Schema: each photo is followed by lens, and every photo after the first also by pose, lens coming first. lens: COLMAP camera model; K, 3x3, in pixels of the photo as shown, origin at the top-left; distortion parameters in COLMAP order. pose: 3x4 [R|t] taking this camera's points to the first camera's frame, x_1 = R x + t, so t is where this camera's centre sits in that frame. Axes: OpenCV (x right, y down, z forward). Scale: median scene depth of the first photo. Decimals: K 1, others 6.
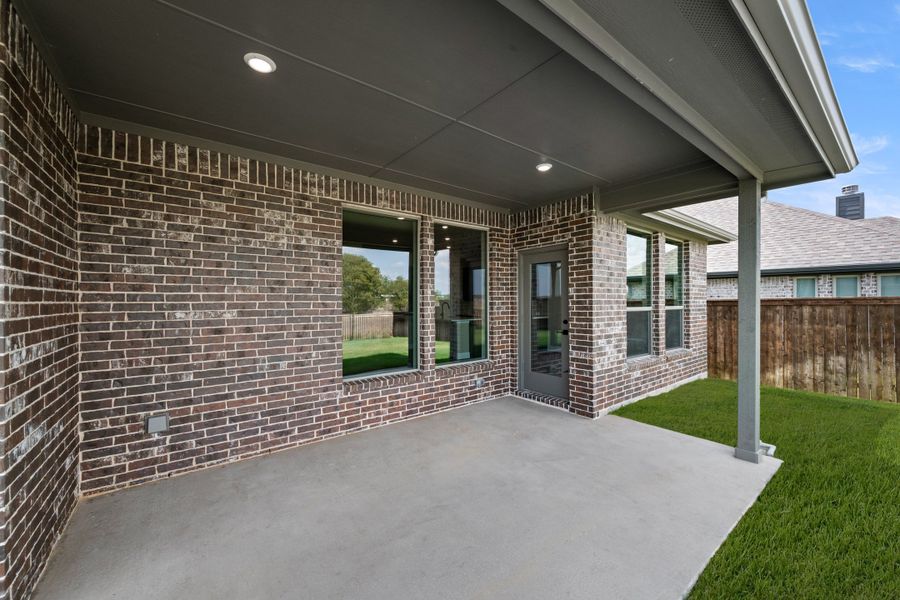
lens RADIAL K [[342.5, 0, 448.8], [0, 342.5, 298.1], [0, 0, 1]] dist [-0.000606, 0.000110]
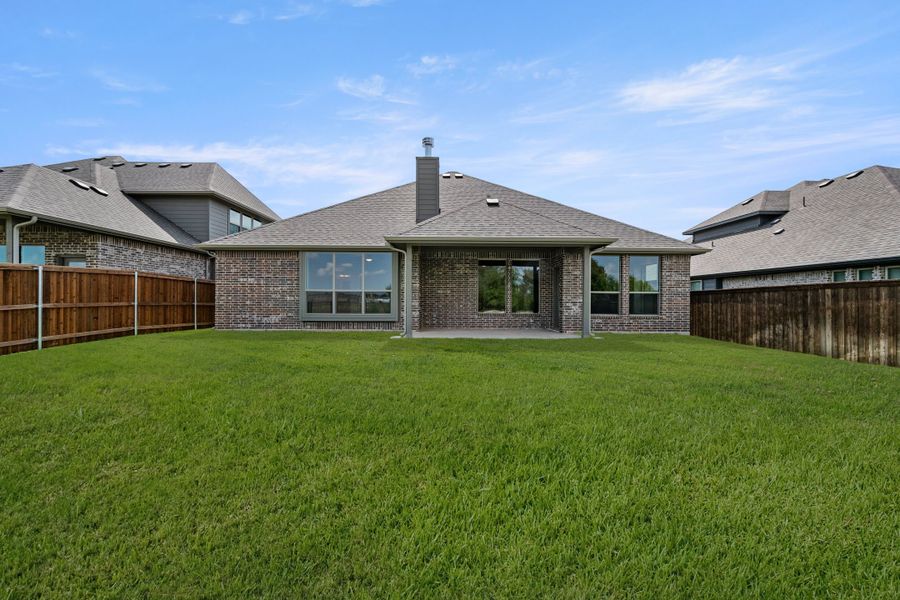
lens RADIAL K [[342.5, 0, 454.7], [0, 342.5, 299.7], [0, 0, 1]] dist [-0.000606, 0.000110]
pose [[0.812024, 0.005420, -0.583599, 0.851494], [-0.004514, 0.999985, 0.003006, 0.062211], [0.583606, 0.000193, 0.812037, -1.074353]]
